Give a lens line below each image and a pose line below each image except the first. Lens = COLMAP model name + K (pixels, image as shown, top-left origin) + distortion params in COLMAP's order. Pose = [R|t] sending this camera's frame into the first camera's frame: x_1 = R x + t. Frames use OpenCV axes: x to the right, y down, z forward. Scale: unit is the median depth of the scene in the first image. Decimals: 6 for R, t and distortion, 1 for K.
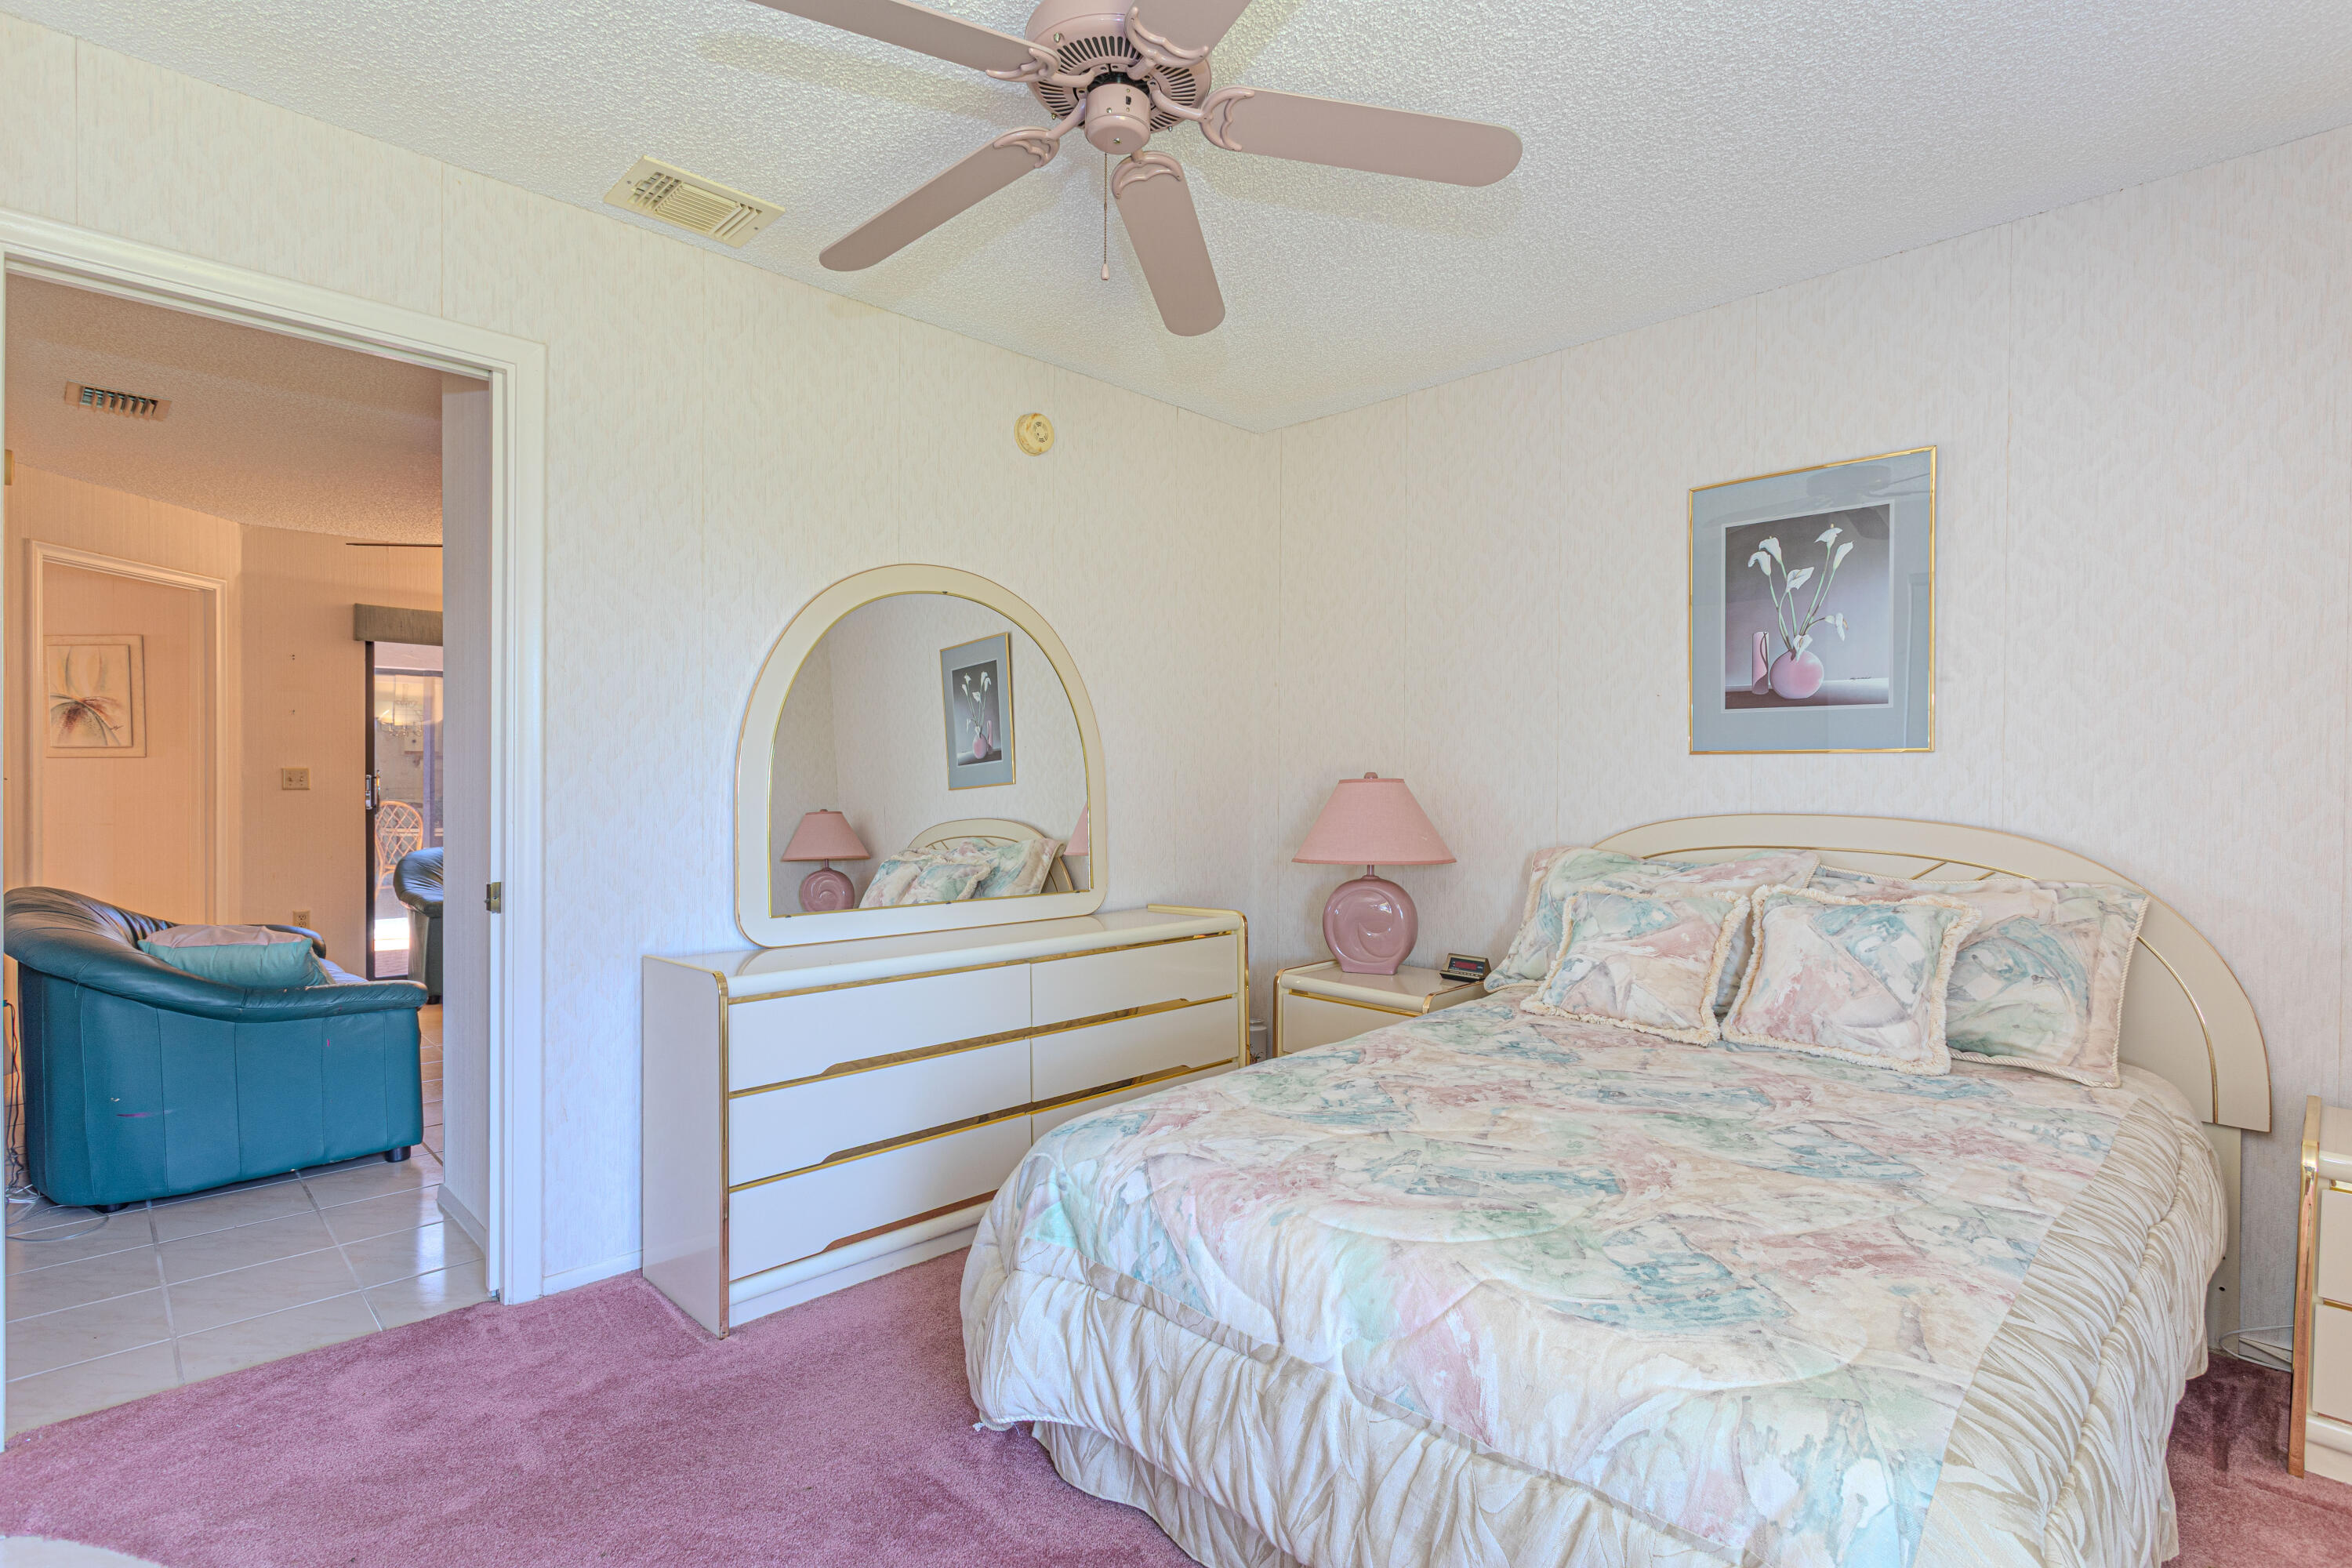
lens RADIAL K [[1135.1, 0, 1178.3], [0, 1135.1, 783.4], [0, 0, 1]] dist [0.005067, 0.001392]
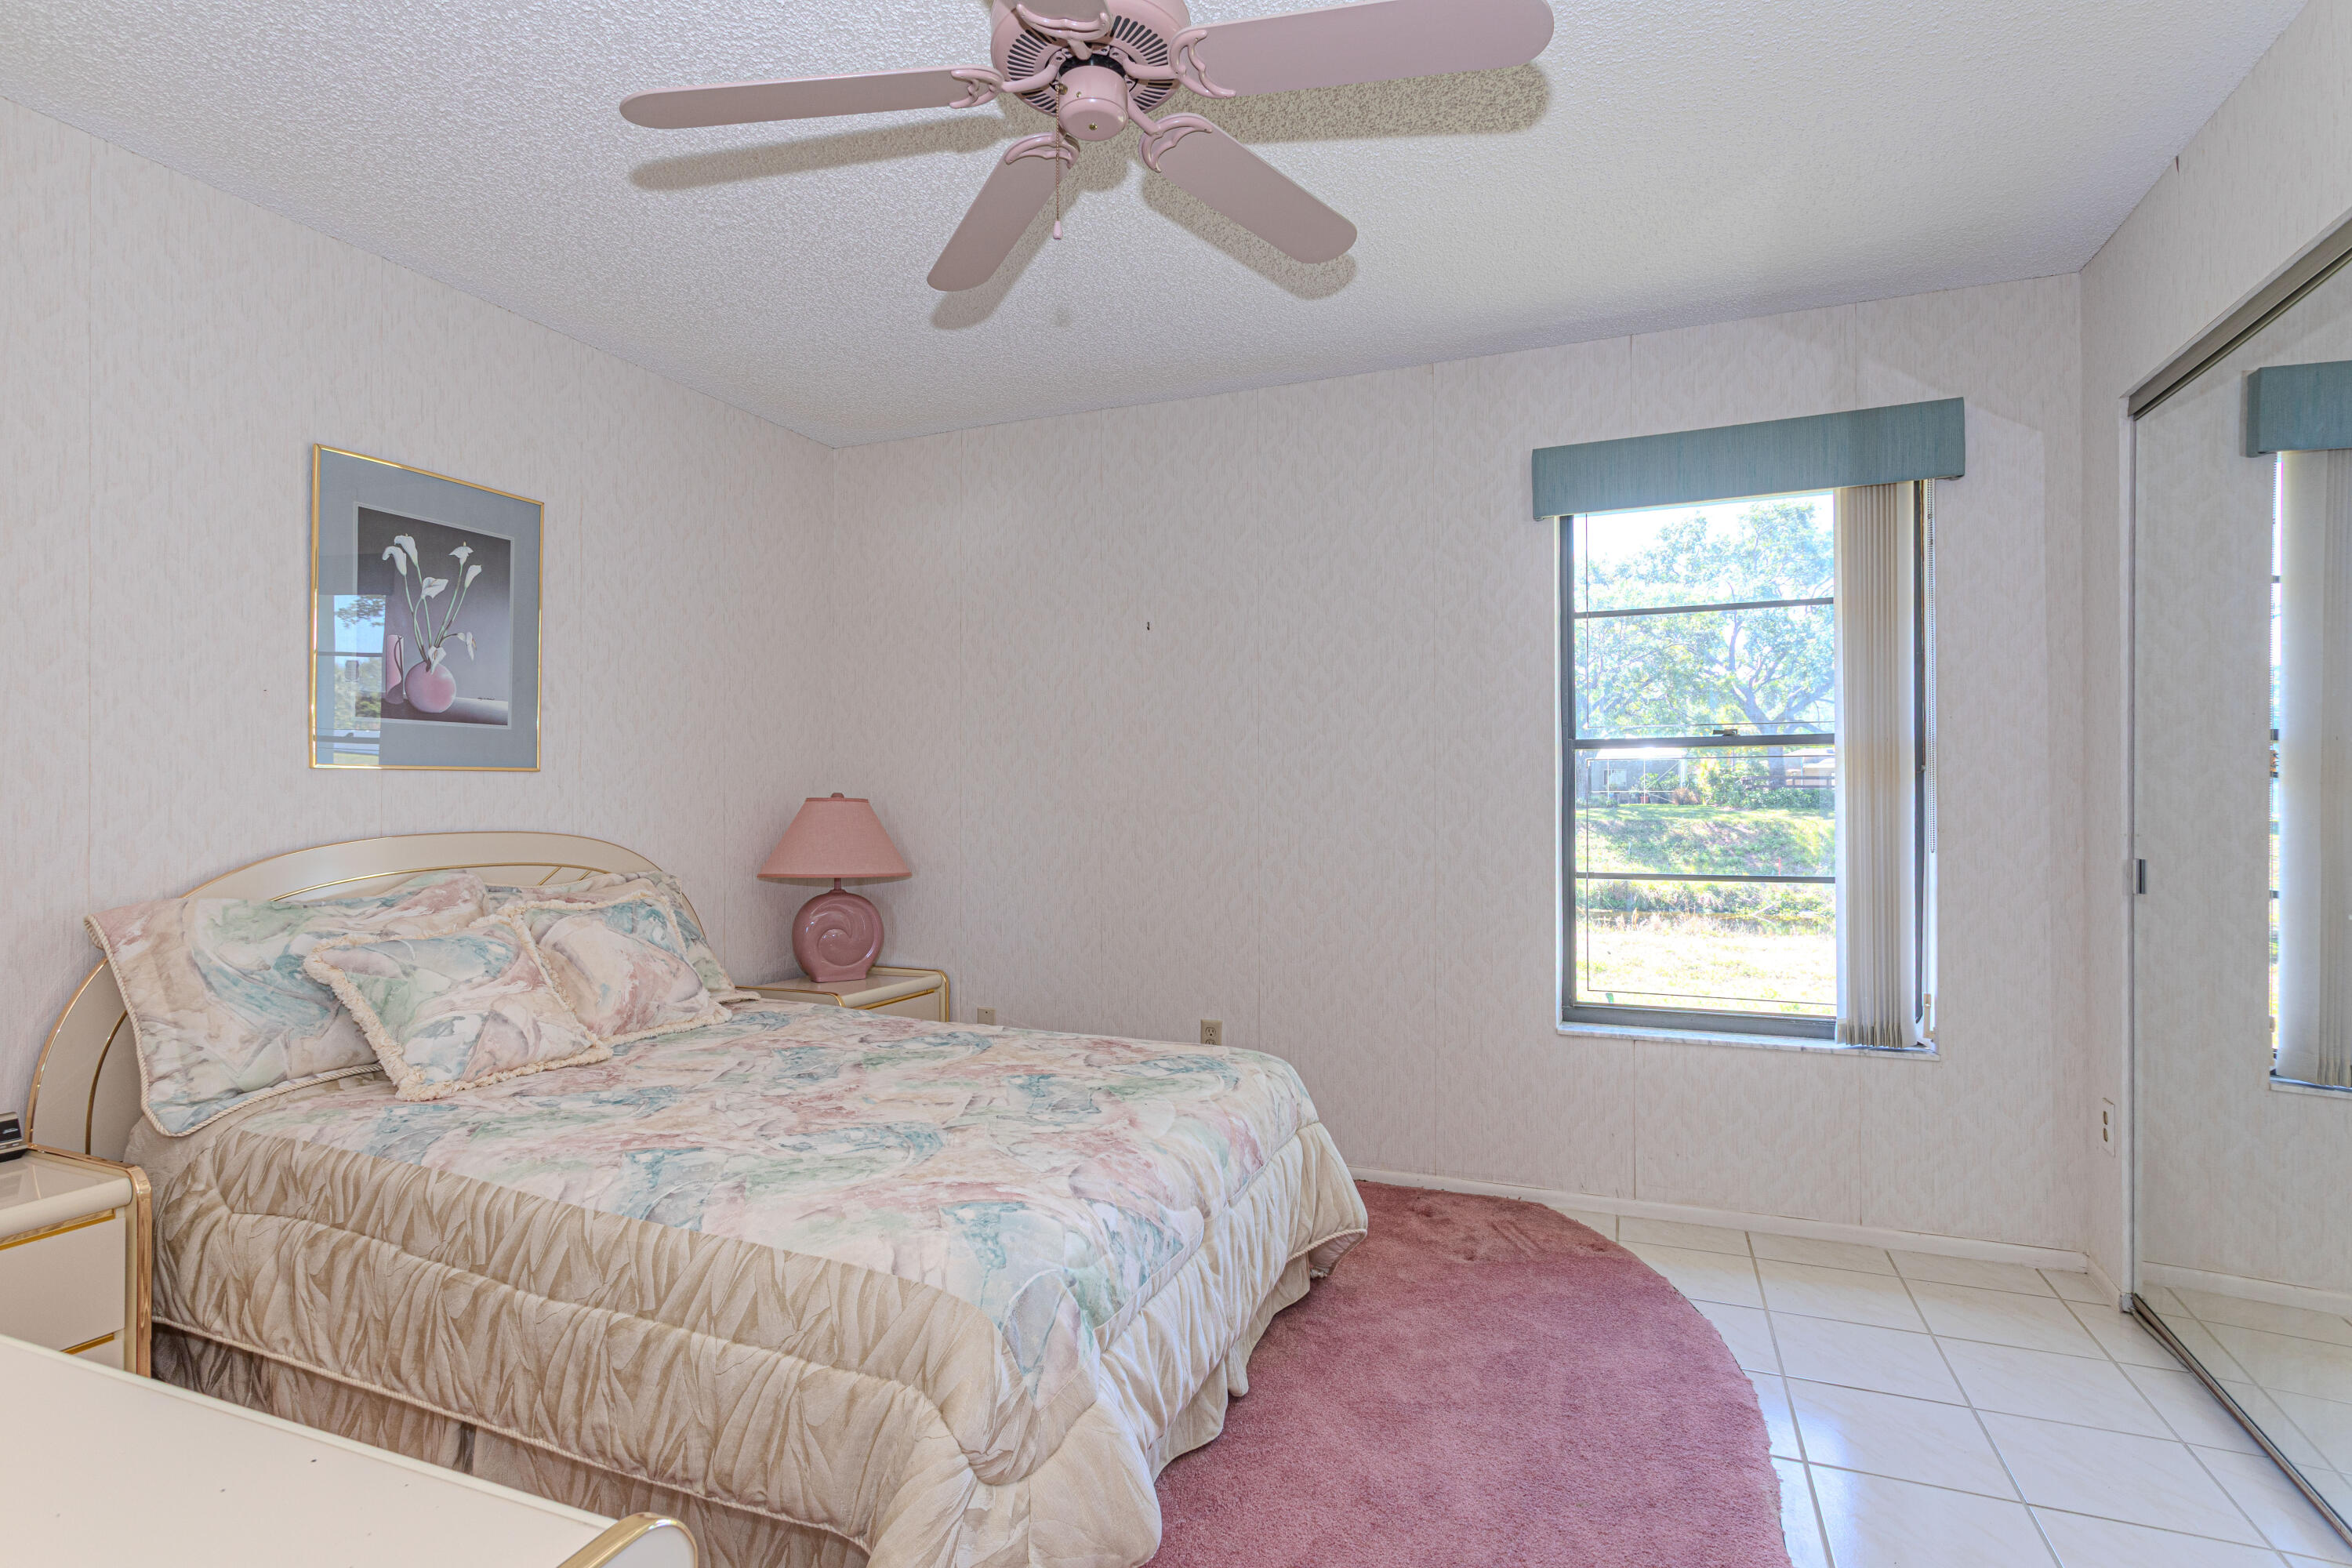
lens RADIAL K [[1135.1, 0, 1180.2], [0, 1135.1, 788.3], [0, 0, 1]] dist [0.005067, 0.001392]
pose [[-0.397158, -0.000149, 0.917750, -0.662941], [0.006290, 0.999976, 0.002884, -0.011156], [-0.917729, 0.006918, -0.397147, 0.913859]]
